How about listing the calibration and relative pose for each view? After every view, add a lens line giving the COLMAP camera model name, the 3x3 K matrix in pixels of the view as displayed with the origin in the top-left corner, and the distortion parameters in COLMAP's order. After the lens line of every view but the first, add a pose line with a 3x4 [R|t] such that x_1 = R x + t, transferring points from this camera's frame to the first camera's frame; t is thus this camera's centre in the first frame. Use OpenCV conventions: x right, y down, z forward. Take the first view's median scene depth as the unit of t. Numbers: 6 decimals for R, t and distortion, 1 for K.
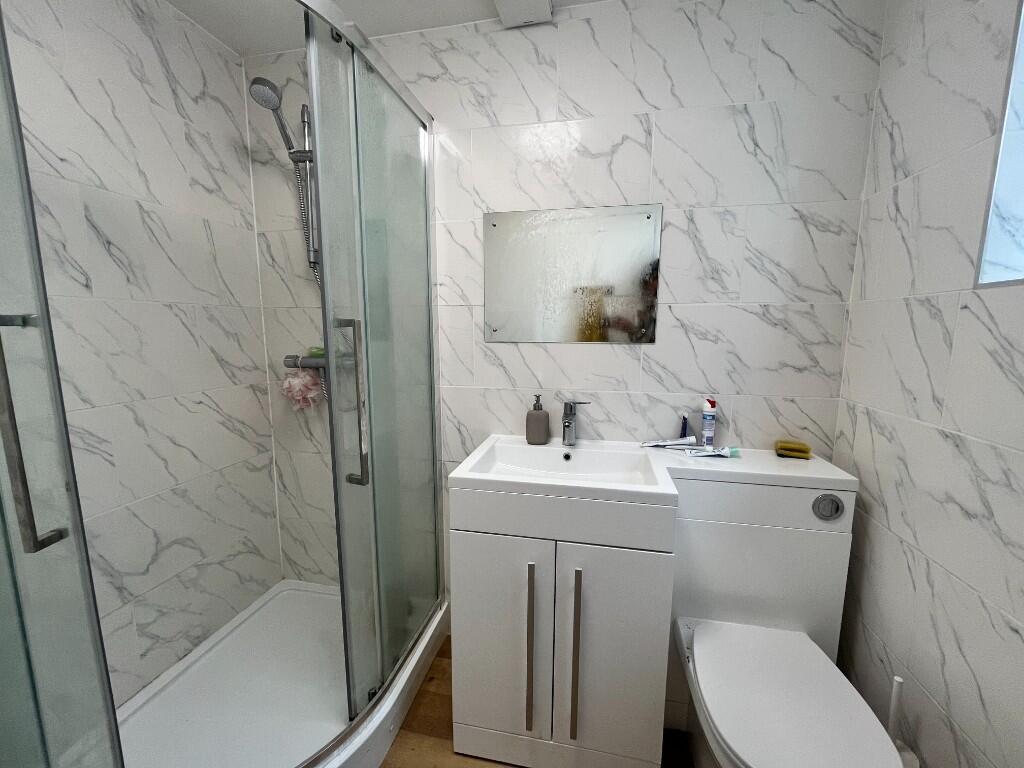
lens RADIAL K [[417.1, 0, 513.3], [0, 417.1, 386.5], [0, 0, 1]] dist [-0.001071, -0.000726]
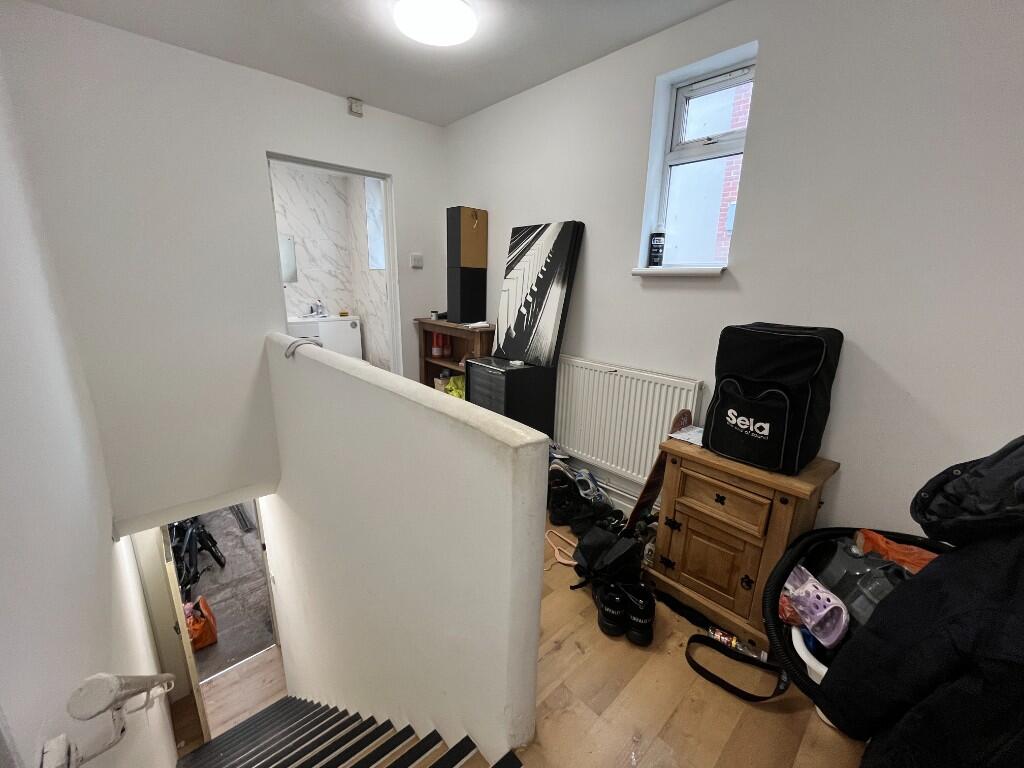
lens RADIAL K [[417.1, 0, 509.4], [0, 417.1, 386.6], [0, 0, 1]] dist [-0.001071, -0.000726]
pose [[0.581431, -0.192959, 0.790383, -1.343015], [0.095561, 0.980941, 0.169183, 0.283334], [-0.807964, -0.022839, 0.588789, -2.096596]]
